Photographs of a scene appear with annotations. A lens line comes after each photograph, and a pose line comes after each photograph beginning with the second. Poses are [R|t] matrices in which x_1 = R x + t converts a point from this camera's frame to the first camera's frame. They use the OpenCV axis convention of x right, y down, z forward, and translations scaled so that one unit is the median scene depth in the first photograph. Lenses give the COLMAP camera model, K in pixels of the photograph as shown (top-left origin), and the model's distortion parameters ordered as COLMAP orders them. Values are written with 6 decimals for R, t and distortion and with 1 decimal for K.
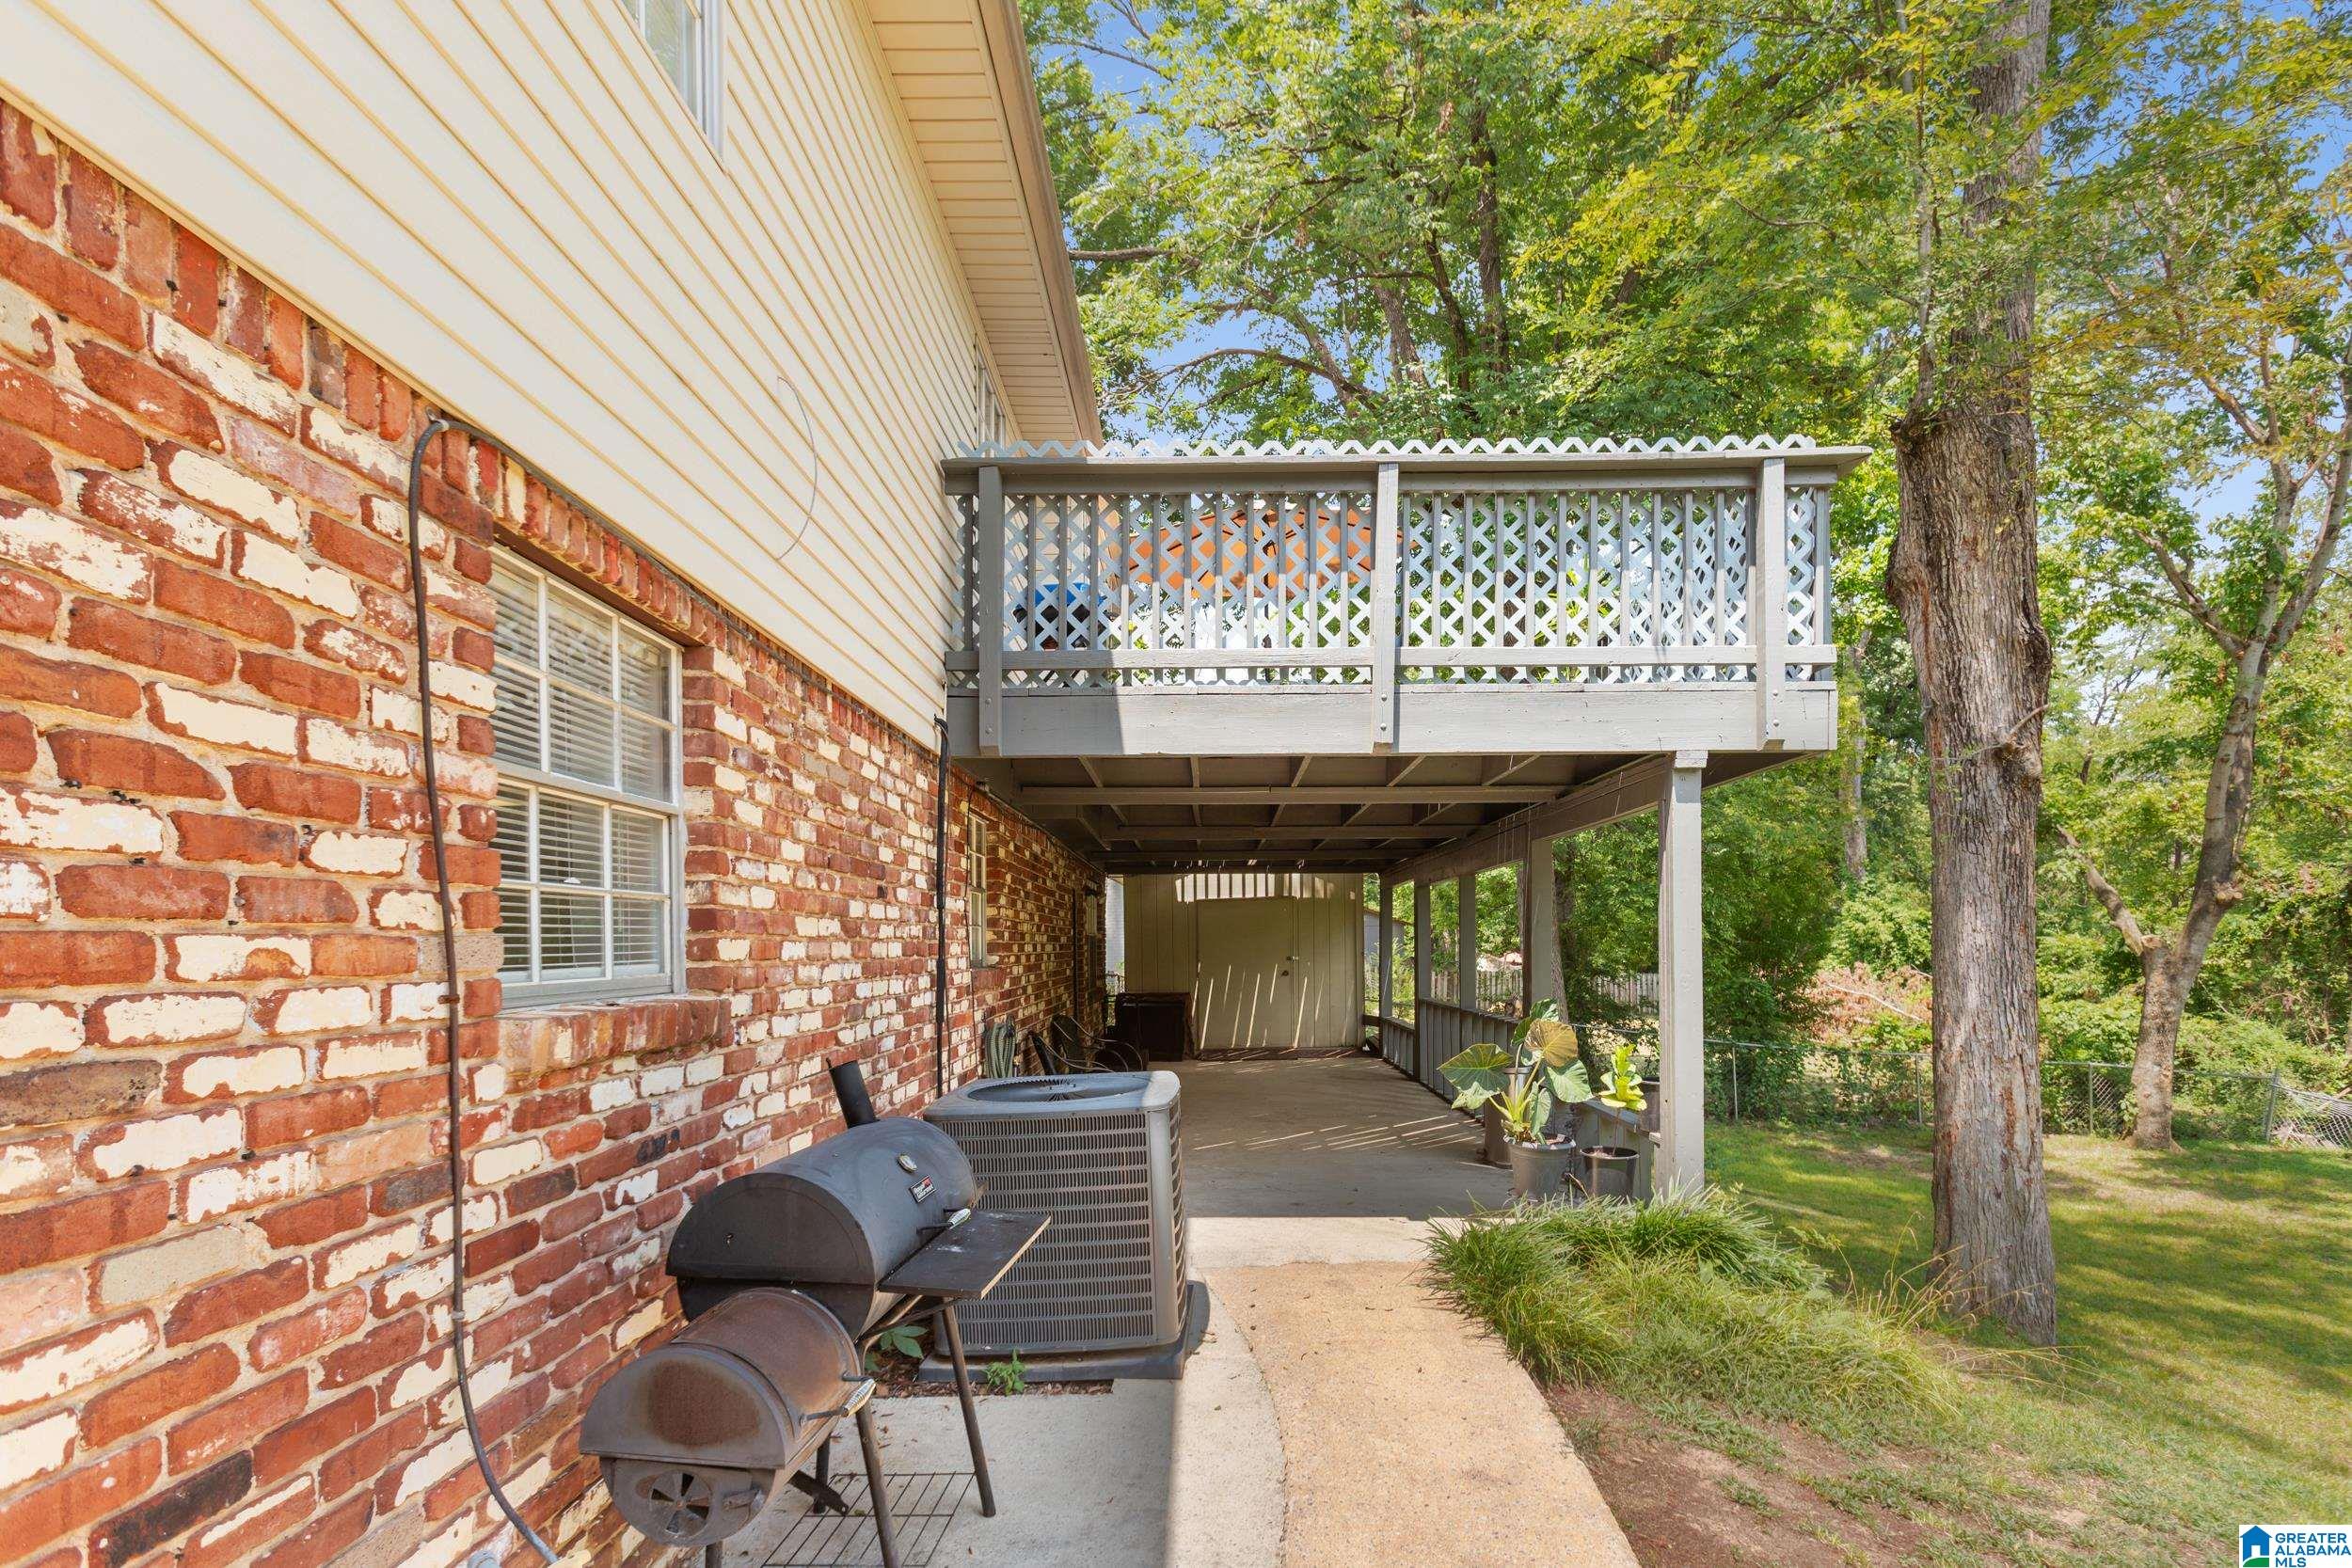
lens RADIAL K [[1111.8, 0, 1180.3], [0, 1111.8, 954.3], [0, 0, 1]] dist [-0.031436, 0.019170]
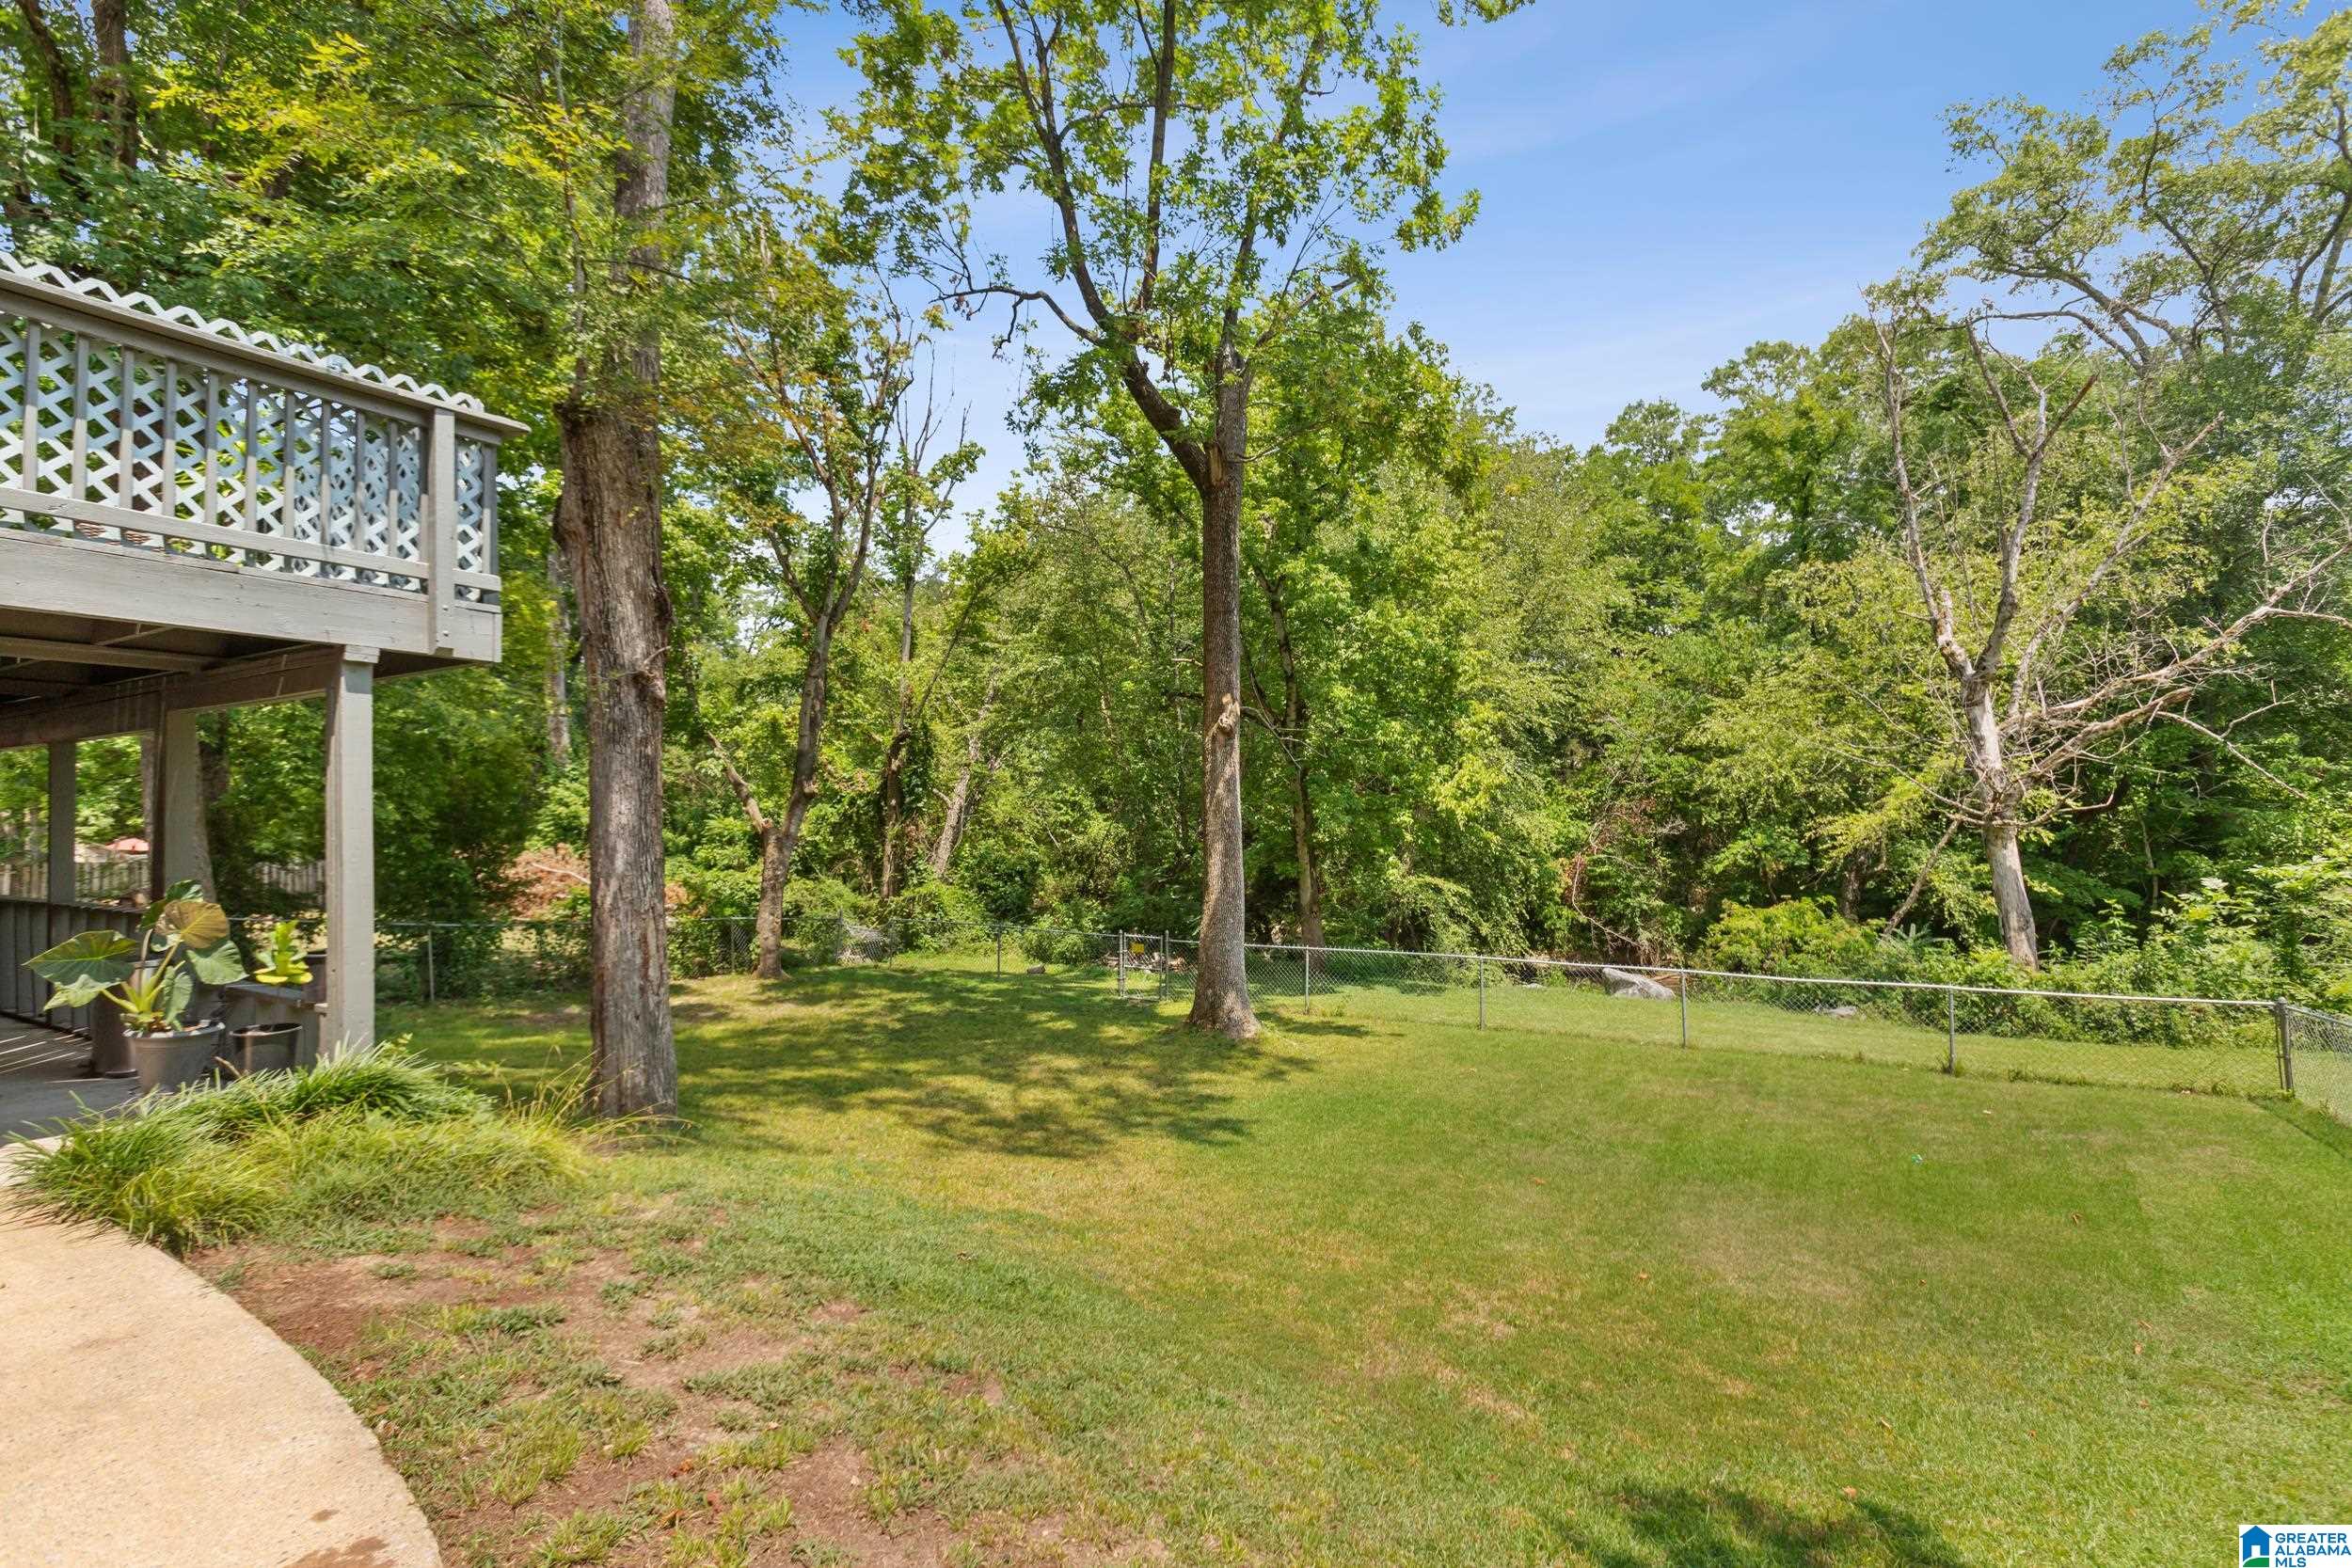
lens RADIAL K [[1128.7, 0, 1214.3], [0, 1128.7, 804.8], [0, 0, 1]] dist [-0.012172, 0.012922]
pose [[0.490358, 0.014944, 0.871393, -0.083441], [0.011471, 0.999656, -0.023598, 0.007869], [-0.871446, 0.021567, 0.490018, -0.250510]]
